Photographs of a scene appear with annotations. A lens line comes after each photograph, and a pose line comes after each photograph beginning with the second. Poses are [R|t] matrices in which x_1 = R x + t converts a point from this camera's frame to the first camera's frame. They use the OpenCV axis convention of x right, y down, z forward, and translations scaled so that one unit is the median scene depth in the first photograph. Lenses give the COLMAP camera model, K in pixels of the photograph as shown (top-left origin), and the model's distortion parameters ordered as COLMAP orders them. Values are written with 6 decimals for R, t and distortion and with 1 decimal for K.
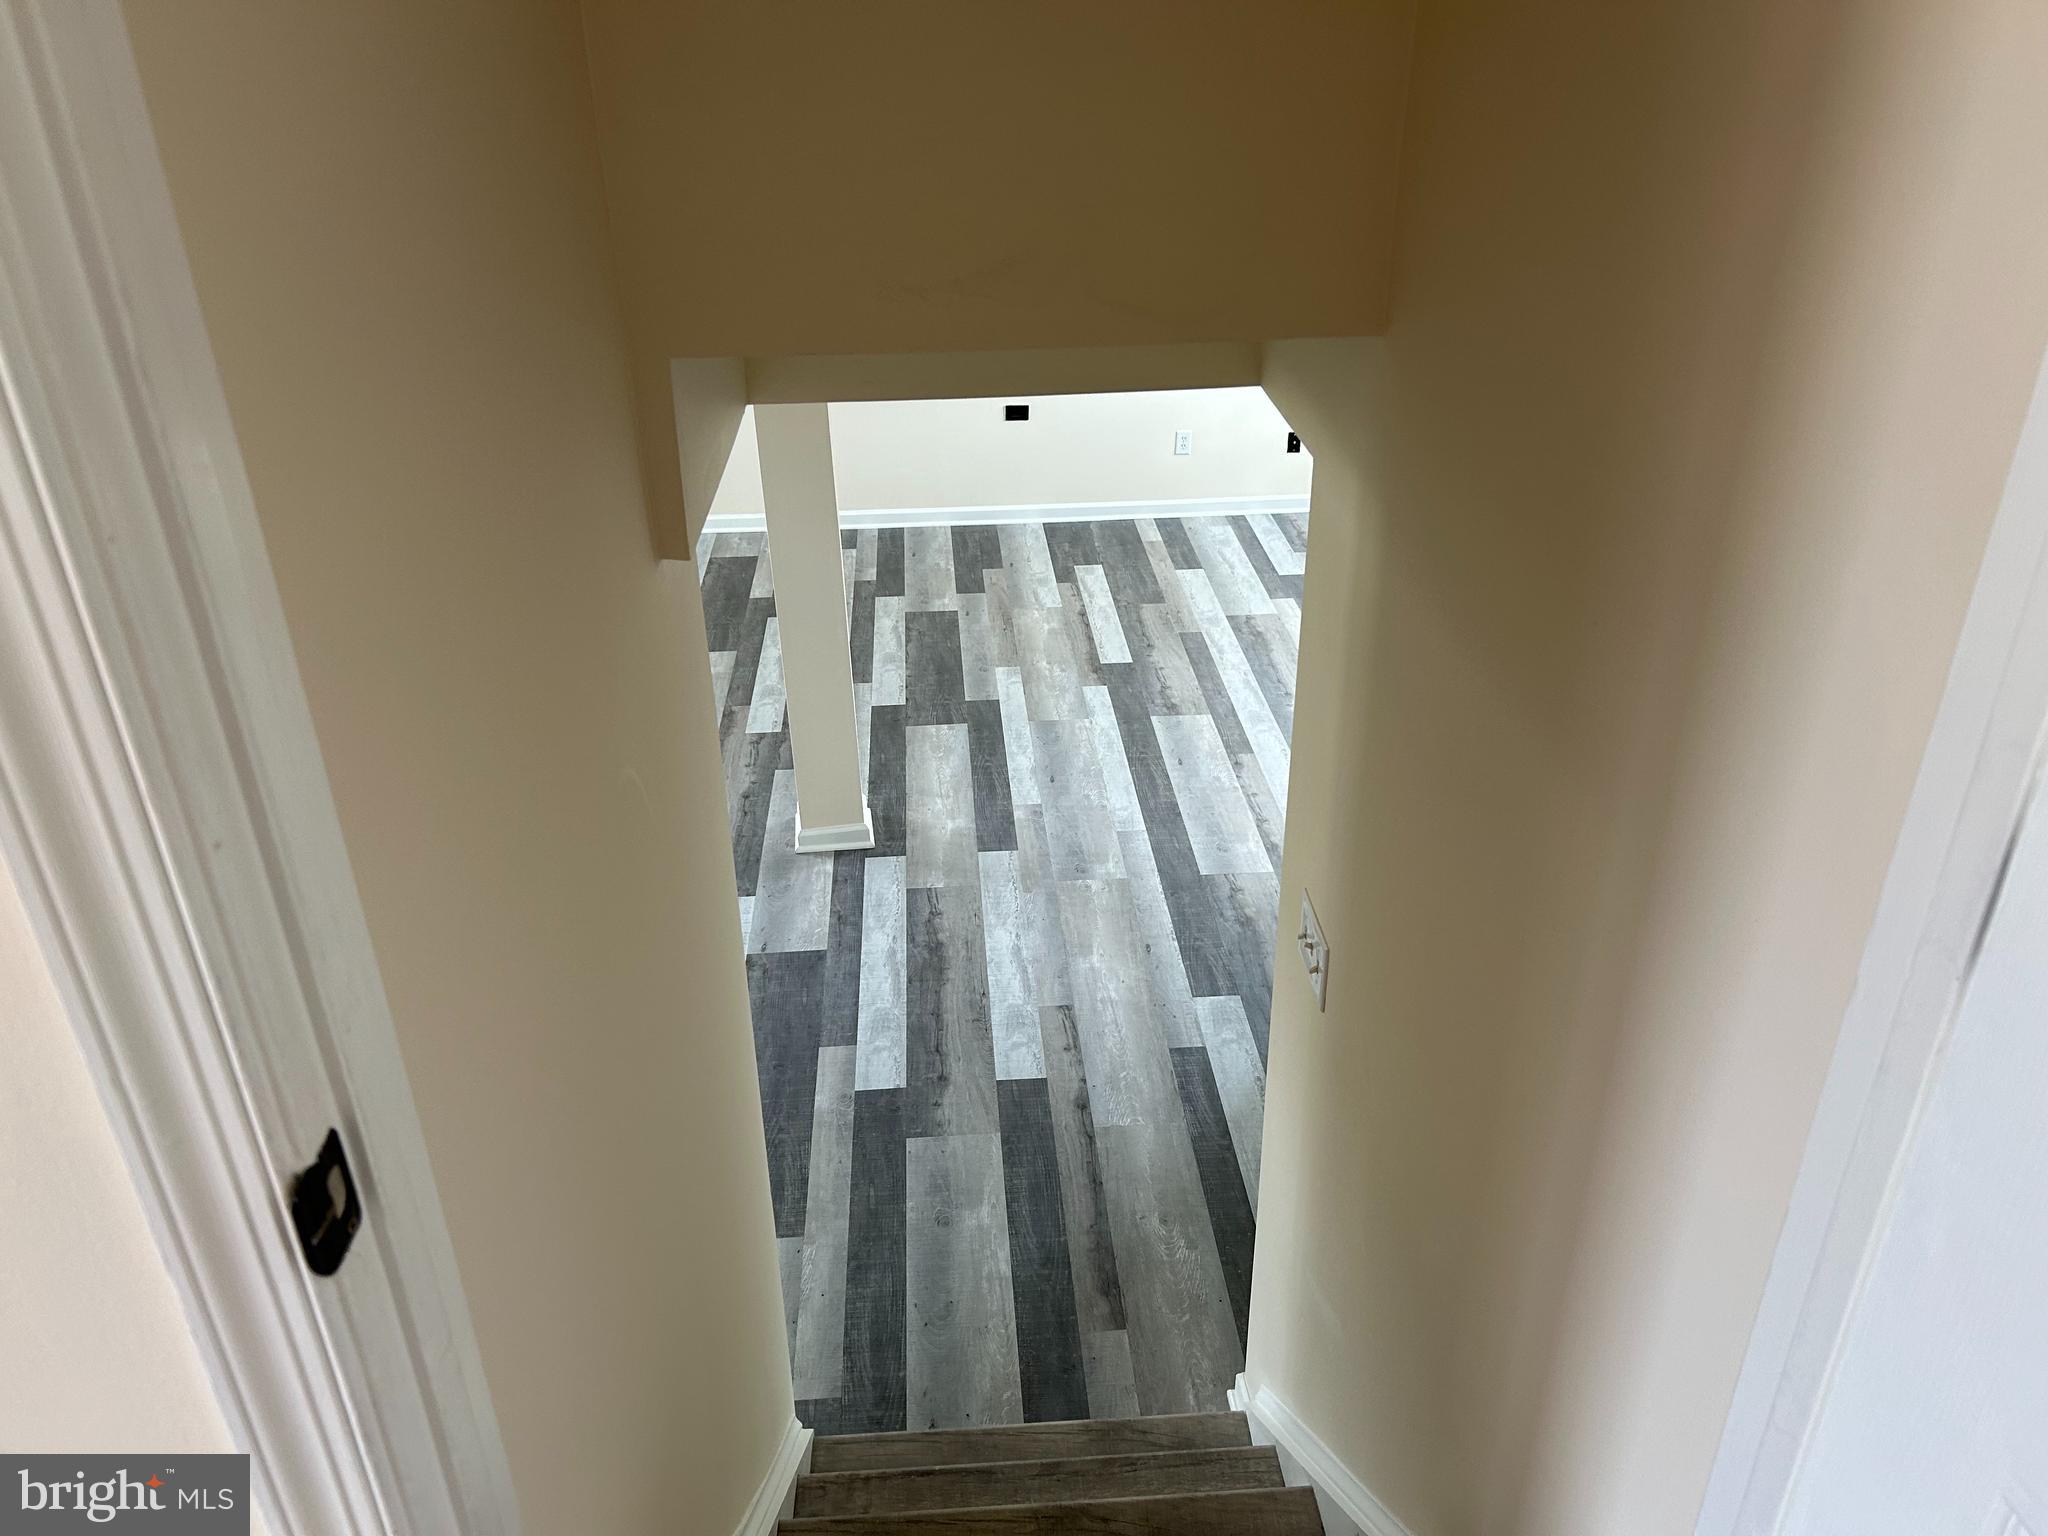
lens RADIAL K [[1546.1, 0, 1022.0], [0, 1546.1, 777.8], [0, 0, 1]] dist [0.109918, -0.000406]
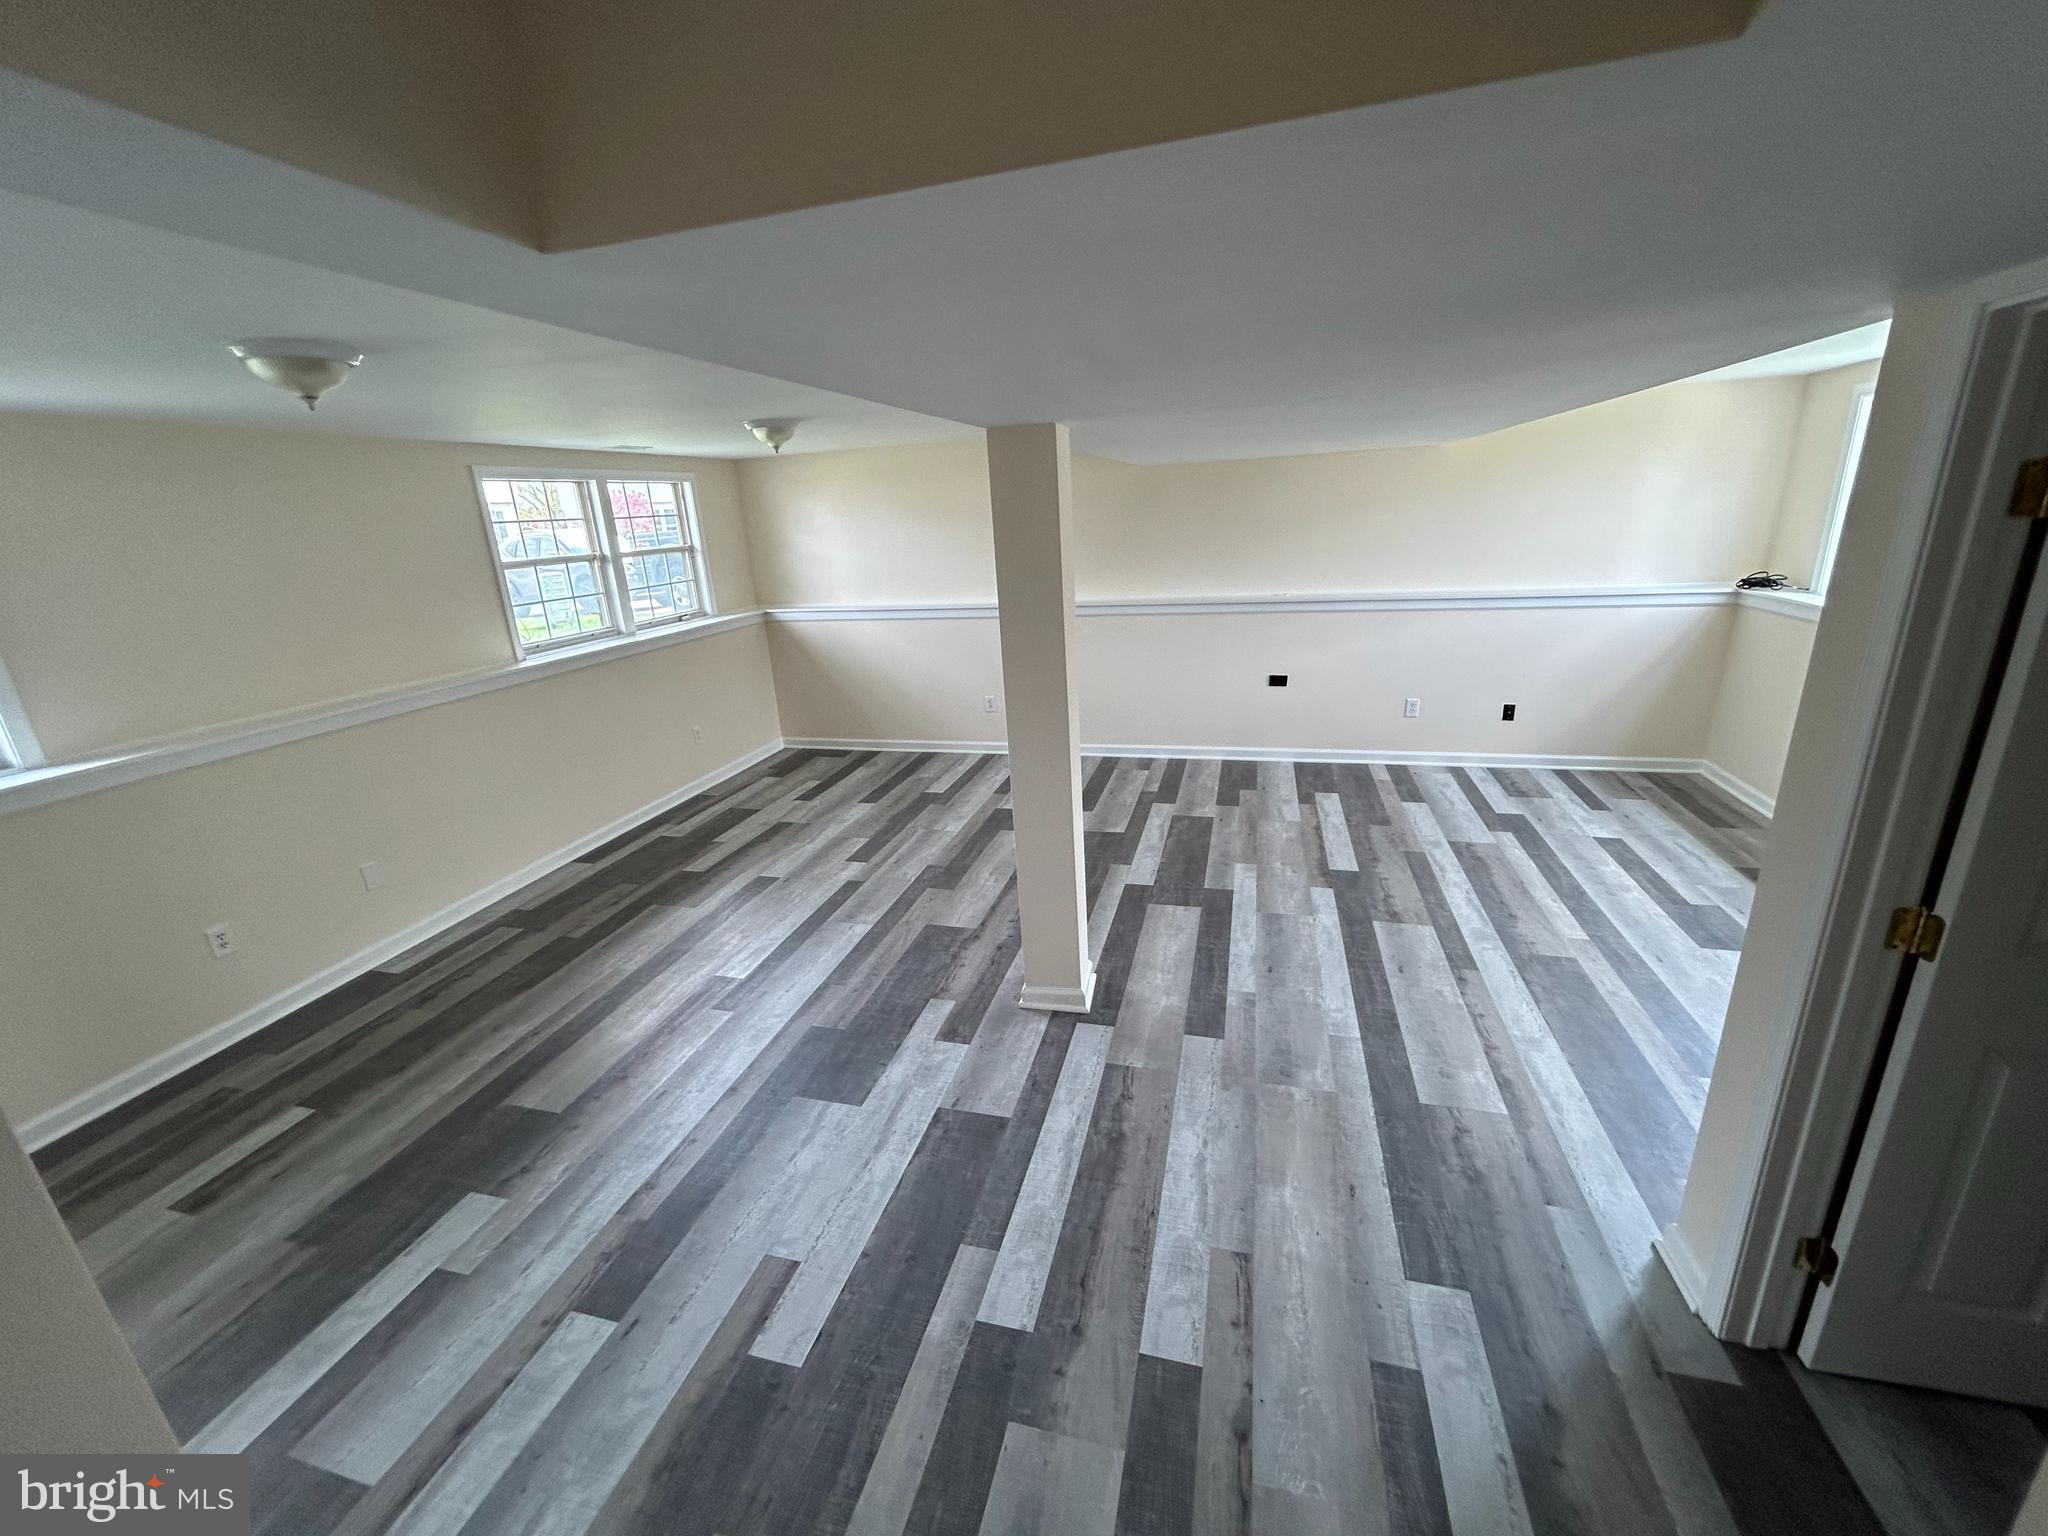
lens RADIAL K [[818.9, 0, 1020.5], [0, 818.9, 771.9], [0, 0, 1]] dist [-0.002517, 0.000341]
pose [[0.941857, 0.064751, -0.329716, 0.036880], [-0.122977, 0.979603, -0.158915, -0.023205], [0.312701, 0.190222, 0.930609, 0.409159]]
